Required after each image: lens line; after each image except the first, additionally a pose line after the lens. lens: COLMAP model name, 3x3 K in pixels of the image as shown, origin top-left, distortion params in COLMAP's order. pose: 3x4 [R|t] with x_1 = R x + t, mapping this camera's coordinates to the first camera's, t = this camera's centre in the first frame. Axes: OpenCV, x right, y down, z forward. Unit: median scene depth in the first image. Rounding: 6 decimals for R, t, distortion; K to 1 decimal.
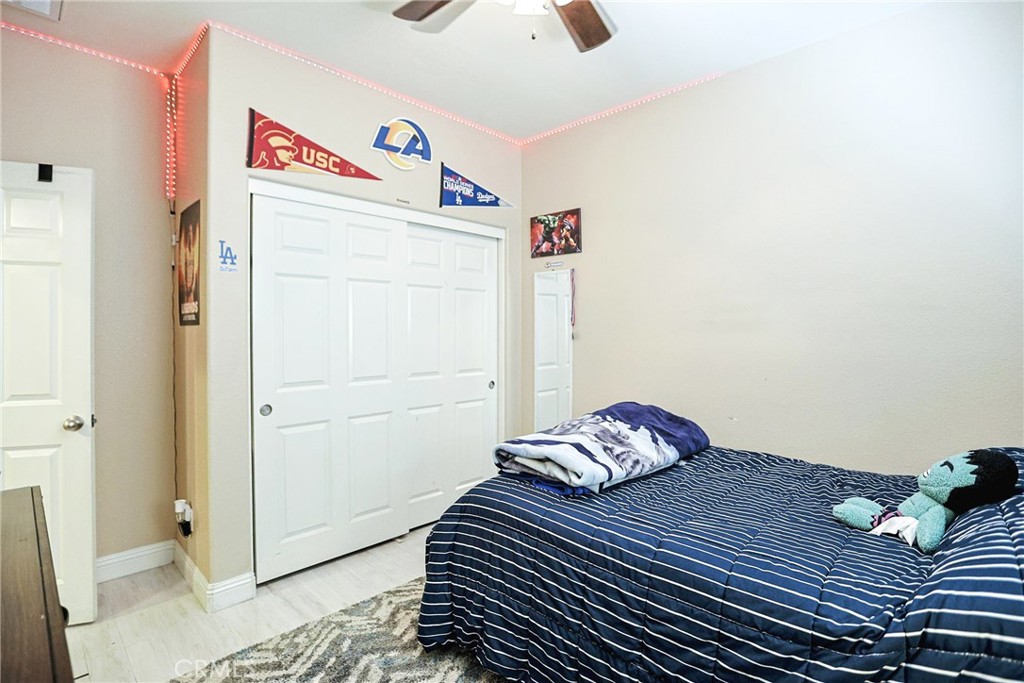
lens RADIAL K [[500.6, 0, 511.6], [0, 500.6, 333.3], [0, 0, 1]] dist [-0.057514, 0.024225]
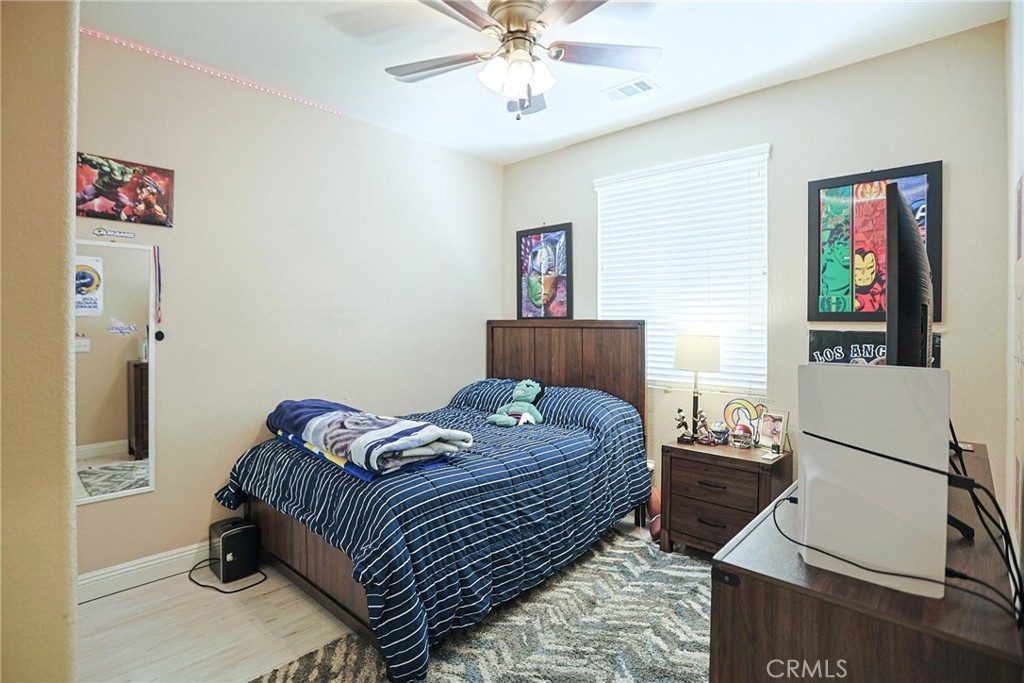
lens RADIAL K [[500.6, 0, 511.6], [0, 500.6, 333.3], [0, 0, 1]] dist [-0.057514, 0.024225]
pose [[-0.017504, -0.019320, 0.999660, -0.617304], [0.006044, 0.999793, 0.019428, -0.010088], [-0.999829, 0.006382, -0.017383, 0.478828]]
